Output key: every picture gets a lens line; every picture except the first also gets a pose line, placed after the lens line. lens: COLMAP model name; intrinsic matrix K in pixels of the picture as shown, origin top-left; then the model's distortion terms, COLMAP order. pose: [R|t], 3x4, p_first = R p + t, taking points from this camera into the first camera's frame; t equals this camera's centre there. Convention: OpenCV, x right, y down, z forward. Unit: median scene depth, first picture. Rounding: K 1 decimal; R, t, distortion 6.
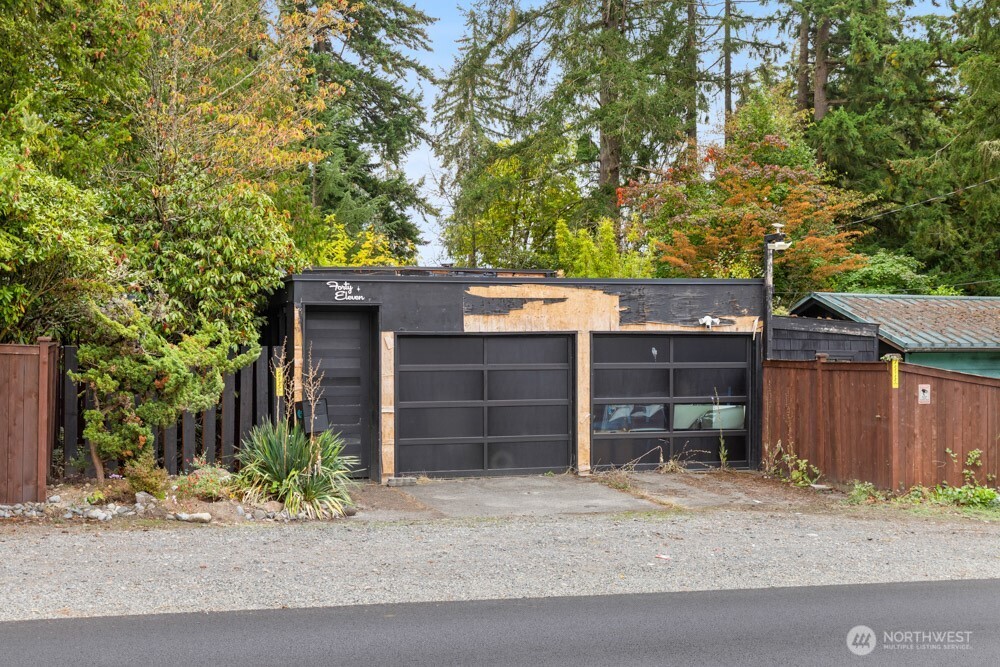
lens RADIAL K [[1263.2, 0, 496.6], [0, 1263.2, 297.9], [0, 0, 1]] dist [0.030470, 0.012799]
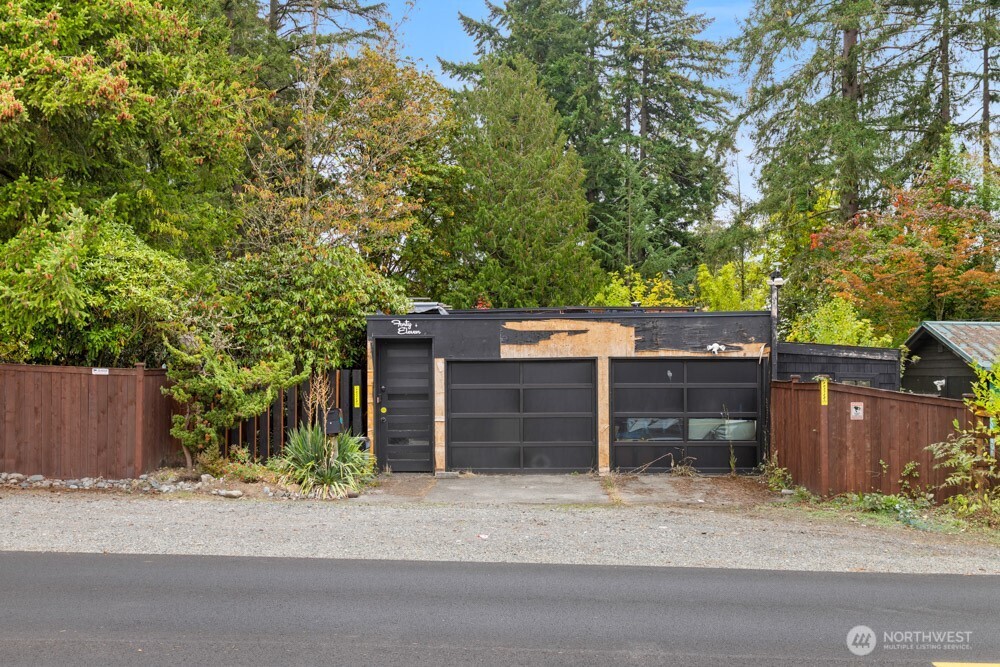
lens RADIAL K [[1033.3, 0, 500.0], [0, 1033.3, 333.5], [0, 0, 1]] dist [0.034001, 0.008890]
pose [[0.941894, -0.014475, -0.335597, 0.311268], [0.014326, 0.999893, -0.002919, 0.005228], [0.335604, -0.002058, 0.942001, 0.029436]]
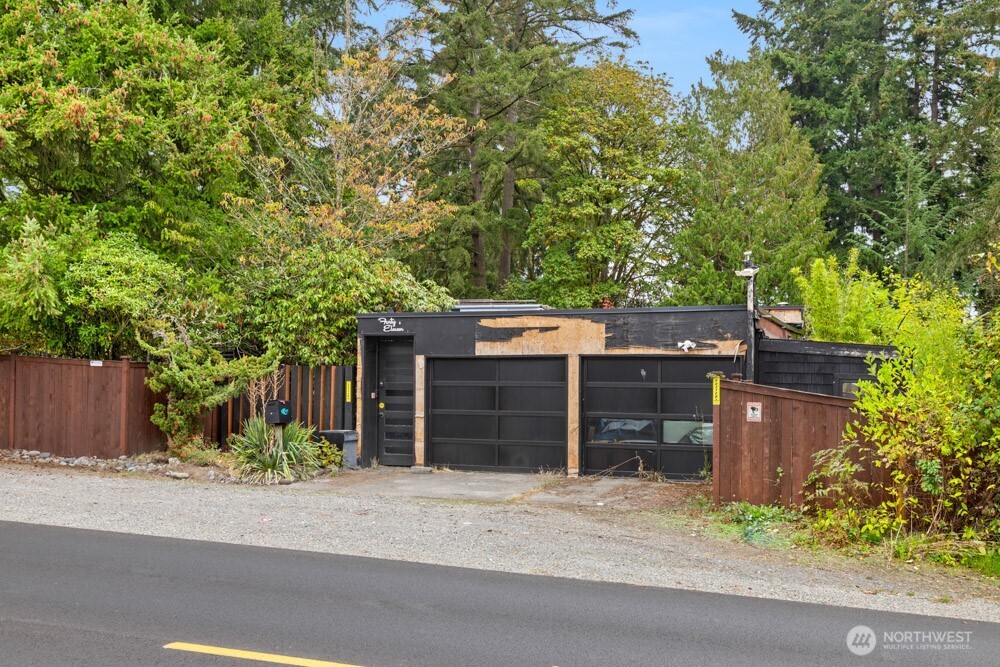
lens RADIAL K [[1033.3, 0, 500.0], [0, 1033.3, 333.5], [0, 0, 1]] dist [0.034001, 0.008890]
pose [[0.782949, -0.019301, -0.621787, 0.617820], [0.011298, 0.999795, -0.016808, 0.022281], [0.621984, 0.006135, 0.783006, 0.203847]]
